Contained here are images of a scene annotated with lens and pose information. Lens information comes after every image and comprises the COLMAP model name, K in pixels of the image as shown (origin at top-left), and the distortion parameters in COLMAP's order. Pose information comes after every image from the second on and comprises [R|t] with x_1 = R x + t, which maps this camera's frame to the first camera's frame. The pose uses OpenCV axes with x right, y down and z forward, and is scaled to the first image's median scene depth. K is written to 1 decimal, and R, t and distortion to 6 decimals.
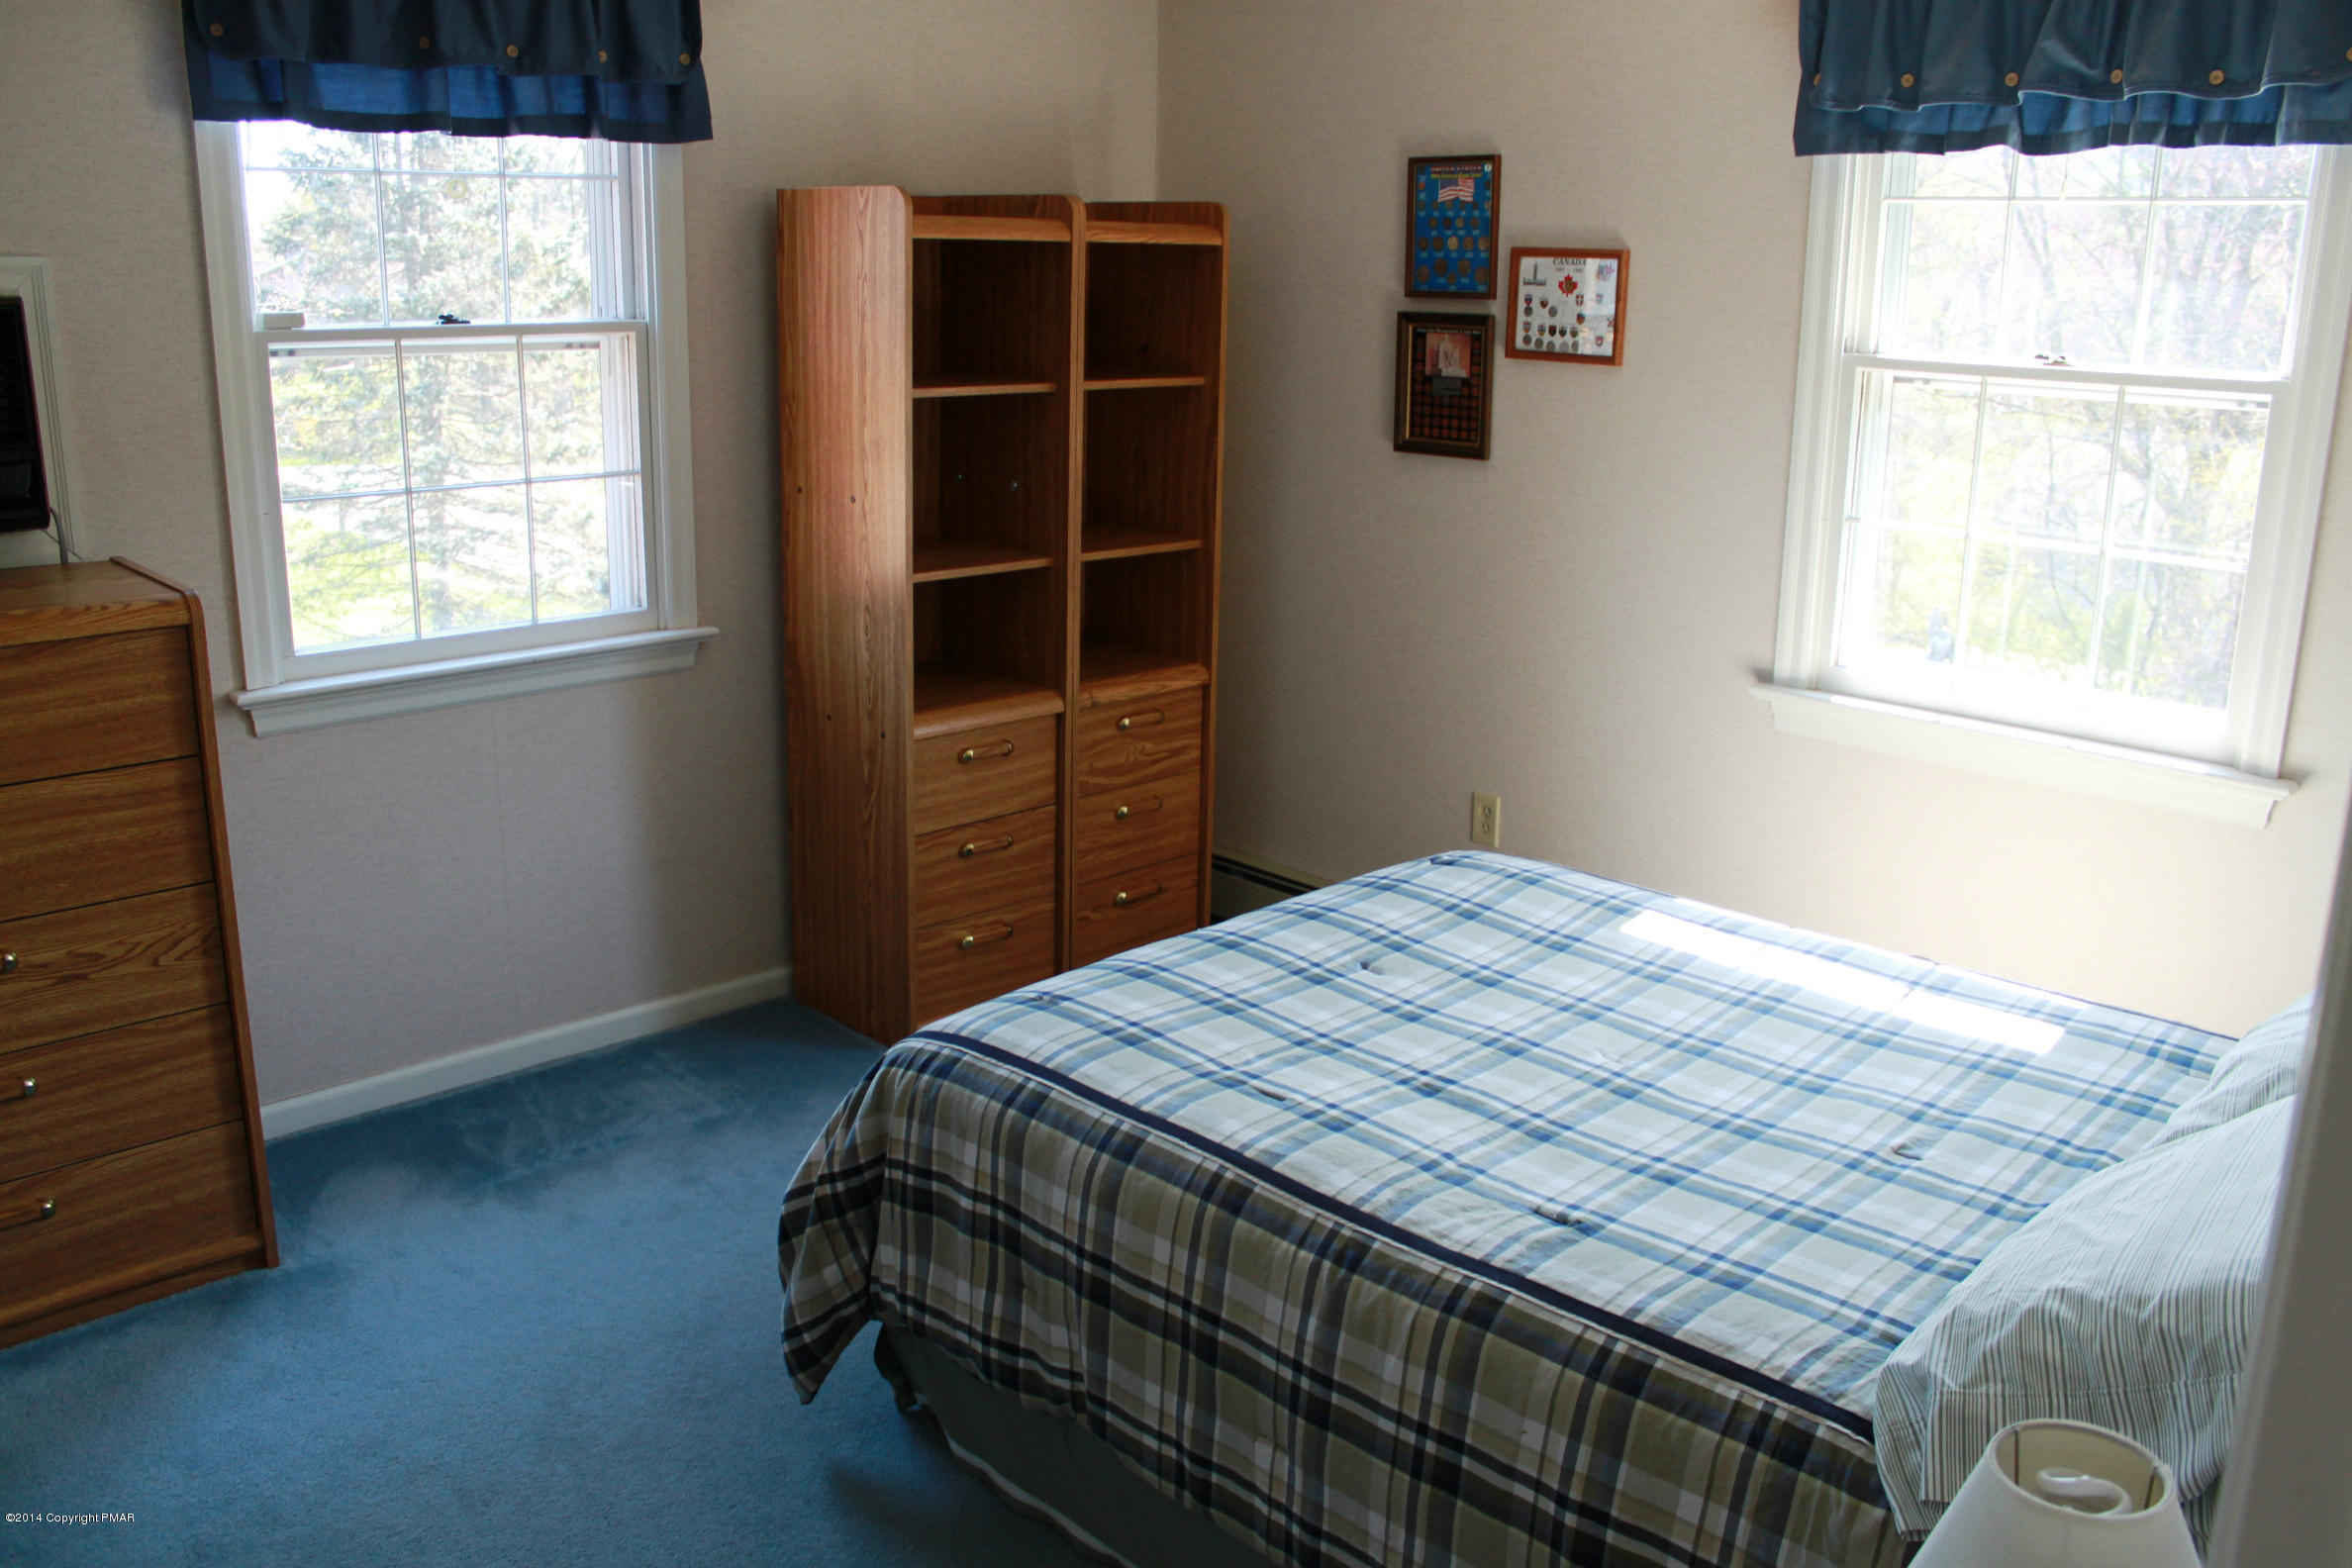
lens RADIAL K [[1958.9, 0, 1173.5], [0, 1958.9, 818.8], [0, 0, 1]] dist [-0.069159, 0.007202]
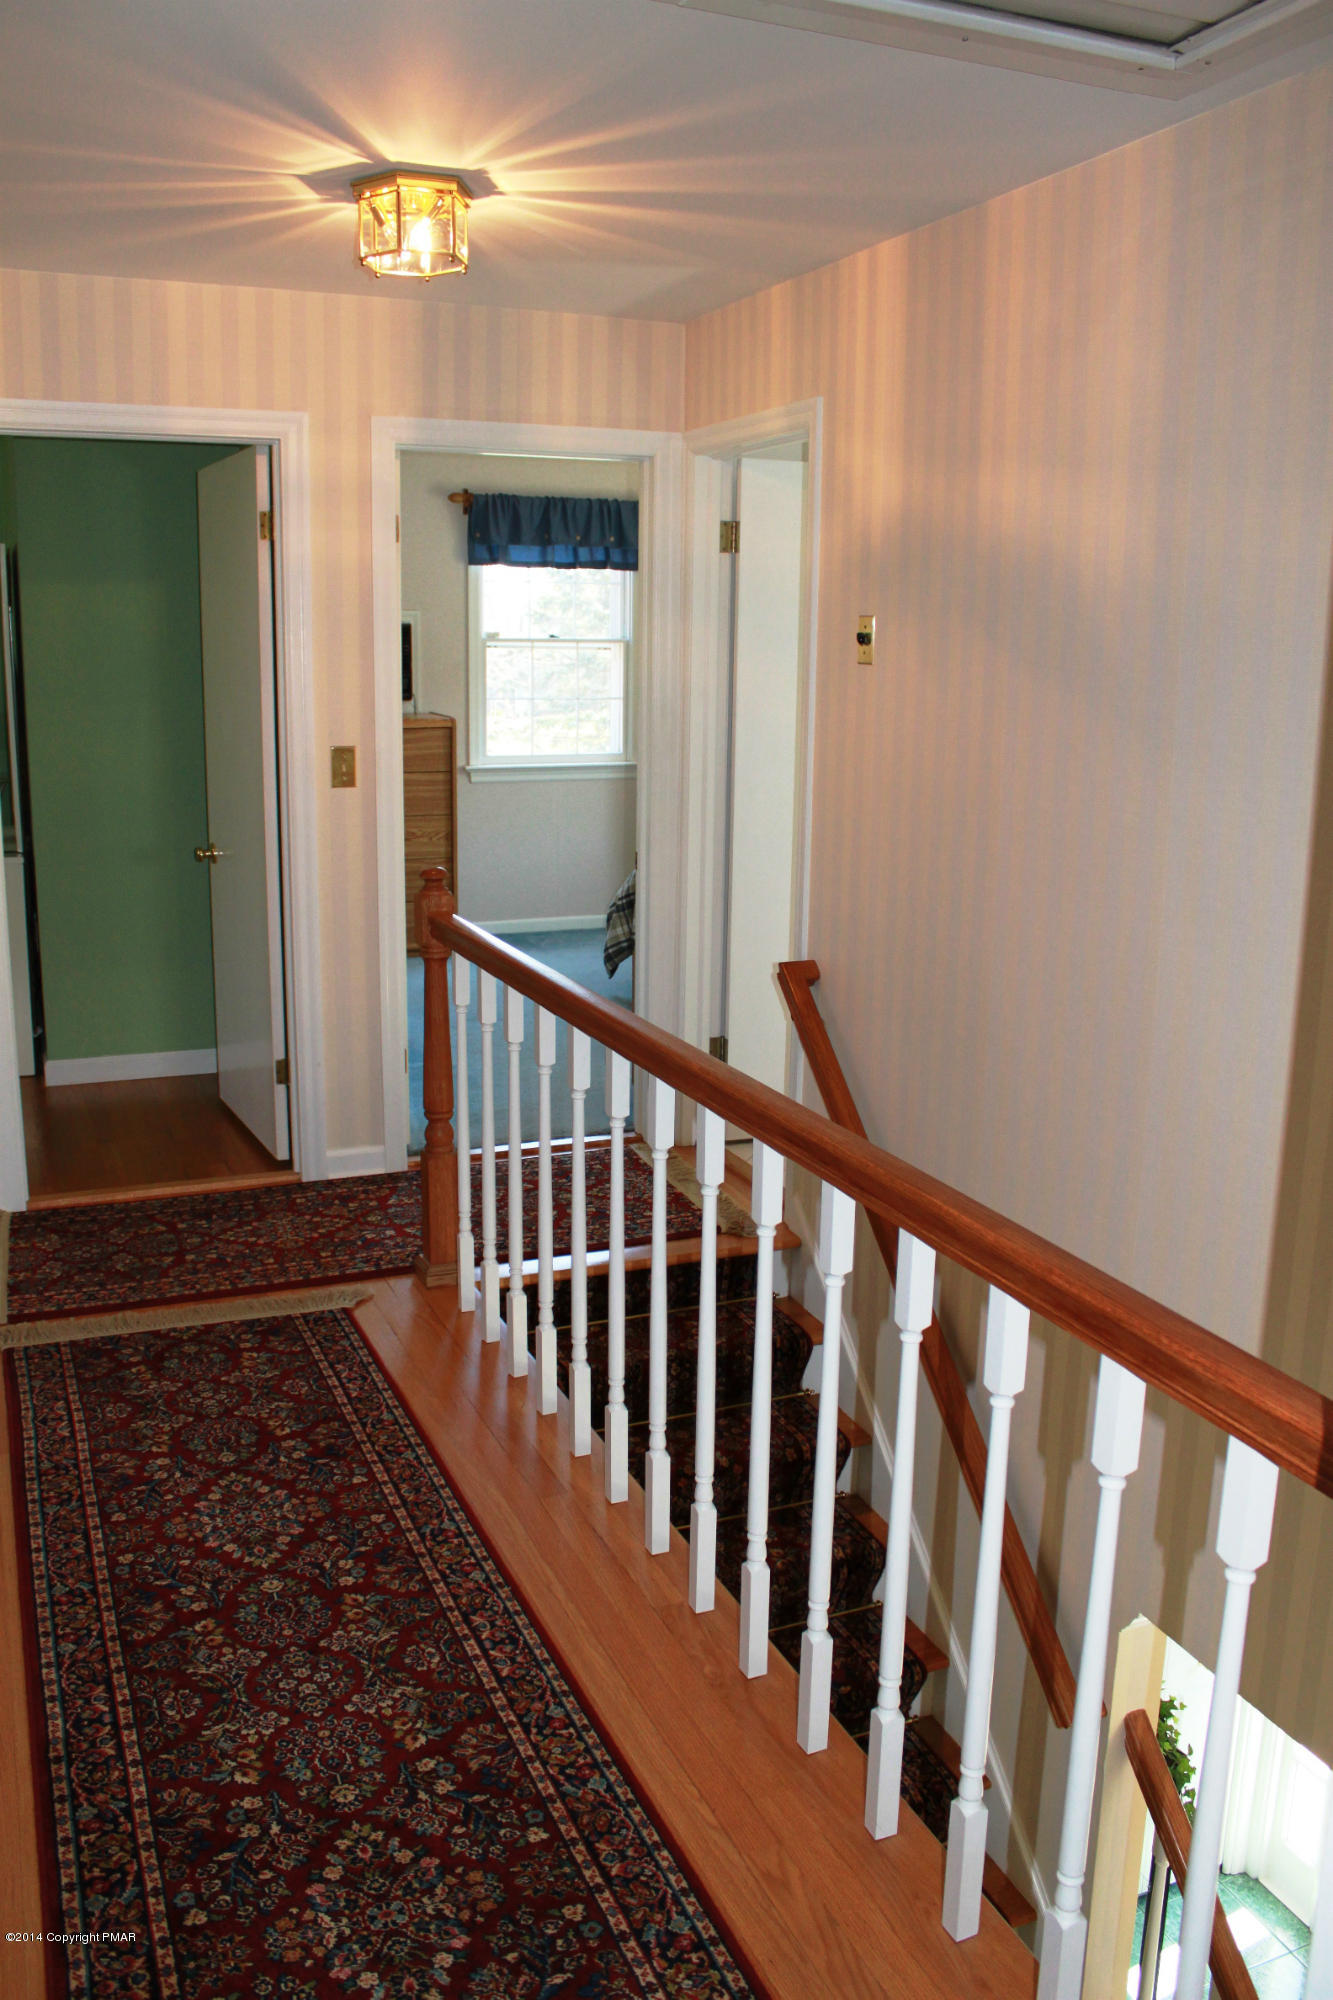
lens RADIAL K [[1665.7, 0, 666.5], [0, 1665.7, 1000.0], [0, 0, 1]] dist [-0.069159, 0.007202]
pose [[0.937924, 0.065967, -0.340509, 0.640102], [-0.087262, 0.995048, -0.047588, 0.367509], [0.335683, 0.074348, 0.939036, -1.159751]]
